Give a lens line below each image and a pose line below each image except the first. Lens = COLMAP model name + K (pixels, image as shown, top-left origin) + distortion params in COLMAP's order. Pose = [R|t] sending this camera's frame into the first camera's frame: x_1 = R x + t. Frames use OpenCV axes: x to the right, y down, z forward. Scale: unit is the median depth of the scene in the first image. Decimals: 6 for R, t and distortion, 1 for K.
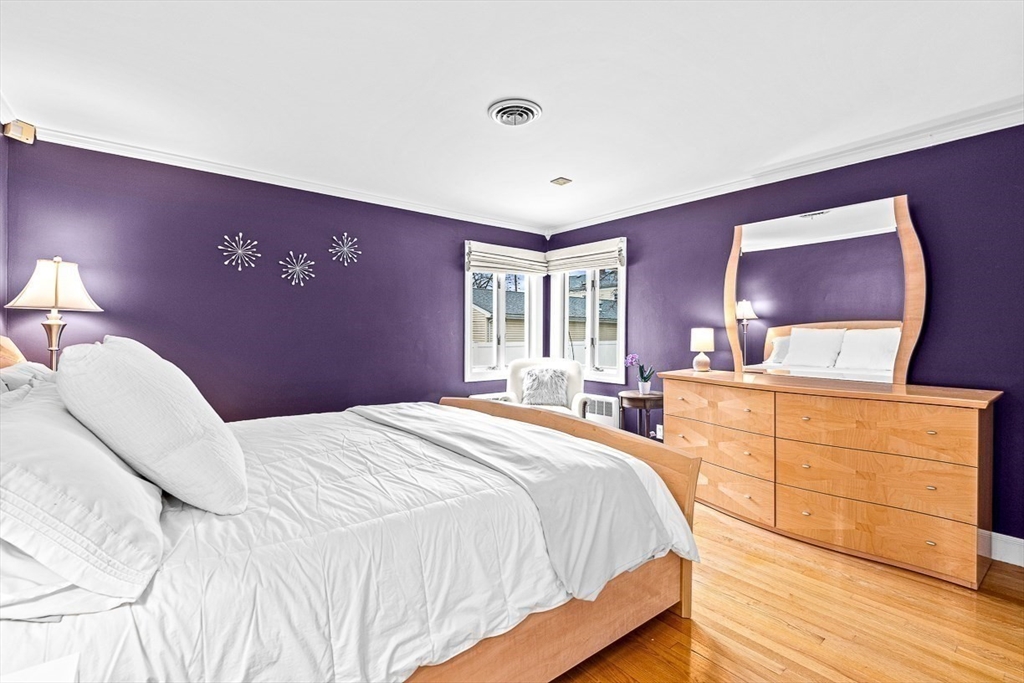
lens RADIAL K [[452.9, 0, 511.7], [0, 452.9, 342.1], [0, 0, 1]] dist [-0.002089, -0.000235]
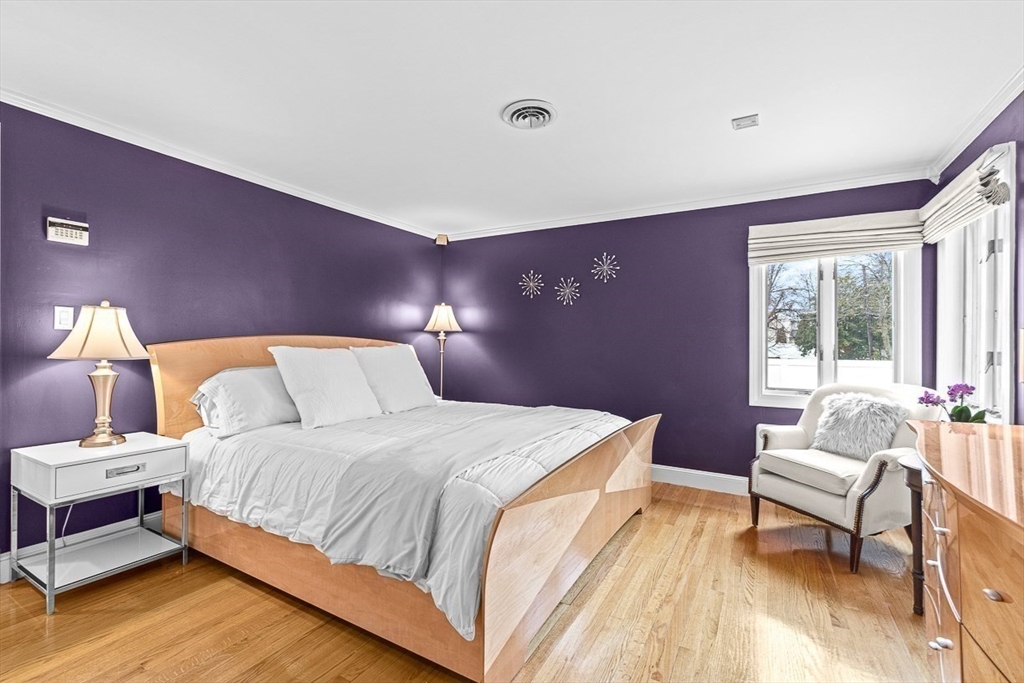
lens RADIAL K [[452.9, 0, 511.7], [0, 452.9, 342.1], [0, 0, 1]] dist [-0.002089, -0.000235]
pose [[0.376281, -0.007273, -0.926477, 0.610036], [-0.020296, 0.999665, -0.016091, -0.001236], [0.926283, 0.024859, 0.376007, 0.406948]]
